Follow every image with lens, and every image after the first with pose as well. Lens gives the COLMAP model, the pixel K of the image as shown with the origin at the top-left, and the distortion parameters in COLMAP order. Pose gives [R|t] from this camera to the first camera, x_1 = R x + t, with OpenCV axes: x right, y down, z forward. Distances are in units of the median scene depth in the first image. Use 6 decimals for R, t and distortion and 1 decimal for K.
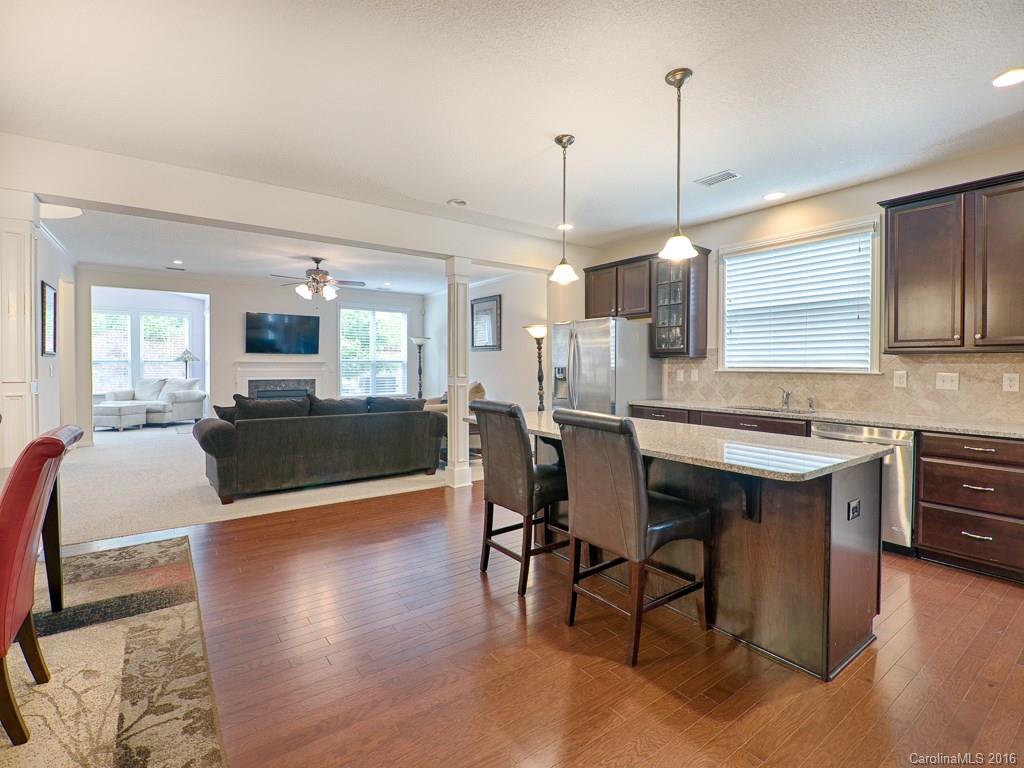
lens RADIAL K [[485.6, 0, 506.1], [0, 485.6, 380.7], [0, 0, 1]] dist [-0.010852, -0.001743]
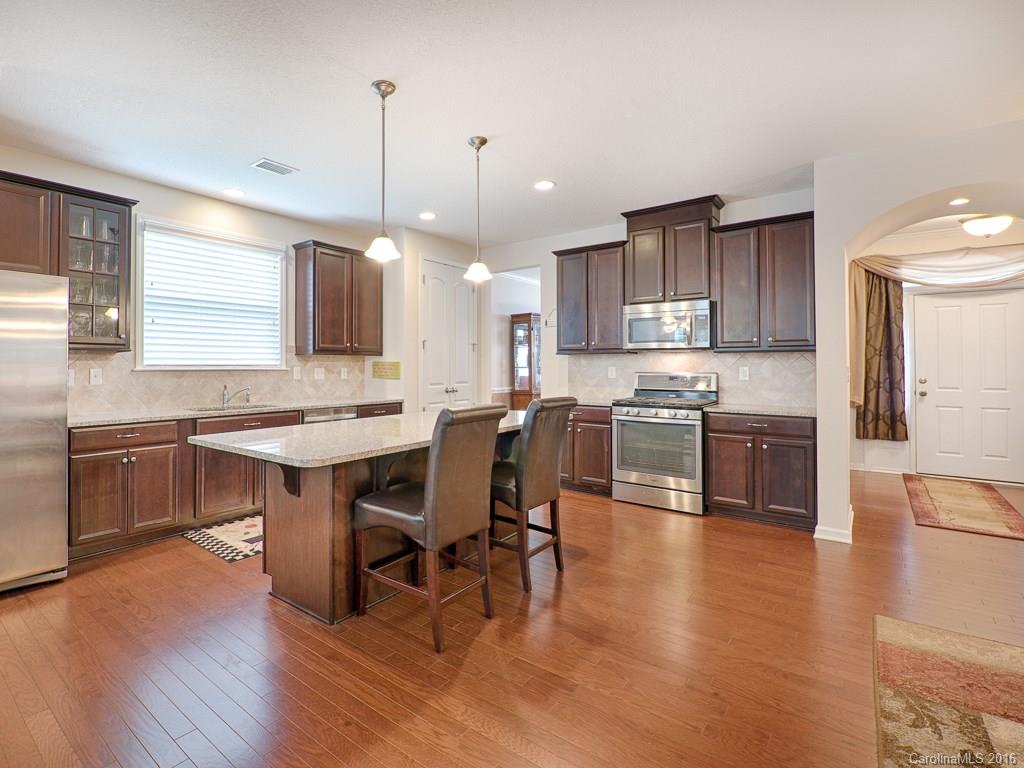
lens RADIAL K [[485.6, 0, 450.8], [0, 485.6, 358.4], [0, 0, 1]] dist [-0.010852, -0.001743]
pose [[-0.252362, 0.012876, 0.967547, -0.456709], [0.031608, 0.999488, -0.005057, -0.019106], [-0.967117, 0.029306, -0.252640, 0.711010]]
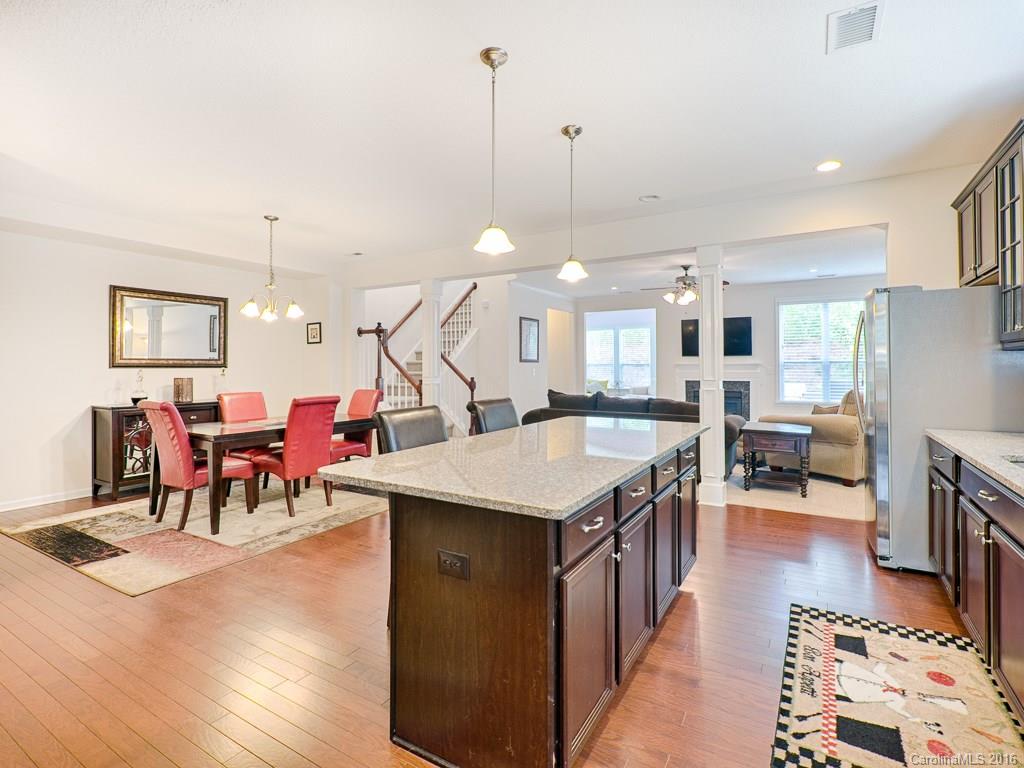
lens RADIAL K [[485.6, 0, 510.1], [0, 485.6, 364.1], [0, 0, 1]] dist [-0.010852, -0.001743]
pose [[0.365566, -0.005998, -0.930766, 0.610071], [-0.026028, 0.999522, -0.016664, -0.016508], [0.930422, 0.030317, 0.365235, 0.363380]]
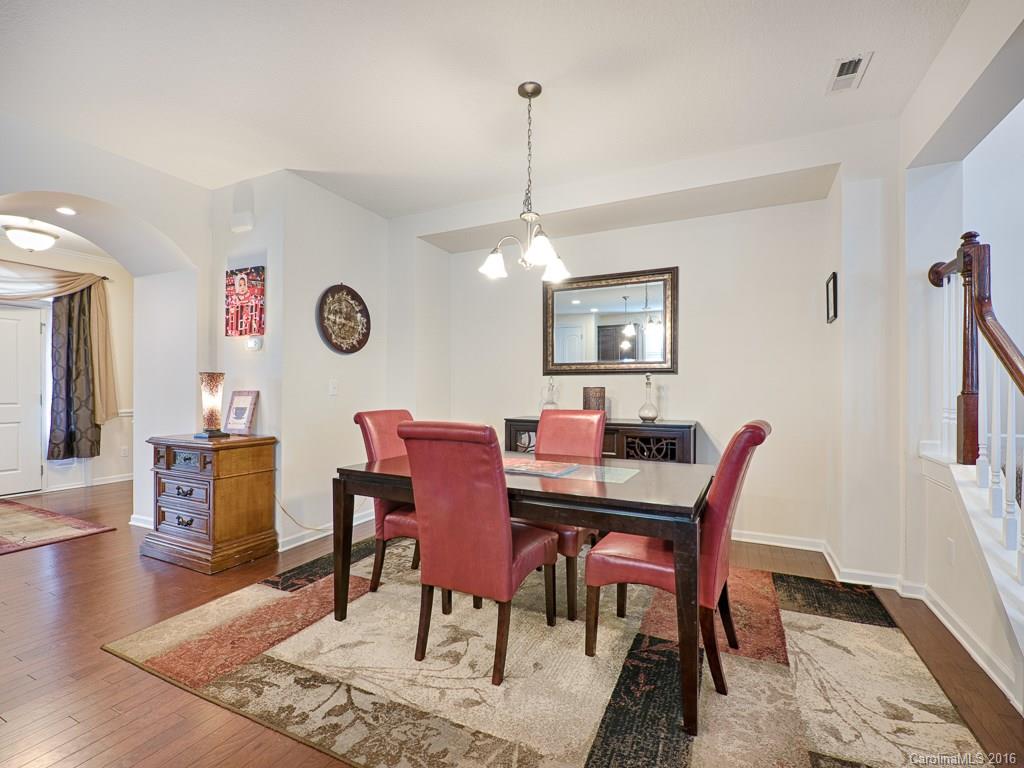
lens RADIAL K [[485.6, 0, 504.4], [0, 485.6, 383.3], [0, 0, 1]] dist [-0.010852, -0.001743]
pose [[-0.886316, -0.008366, -0.463005, -0.201940], [-0.019171, 0.999643, 0.018636, -0.002712], [0.462684, 0.025393, -0.886160, 0.731471]]
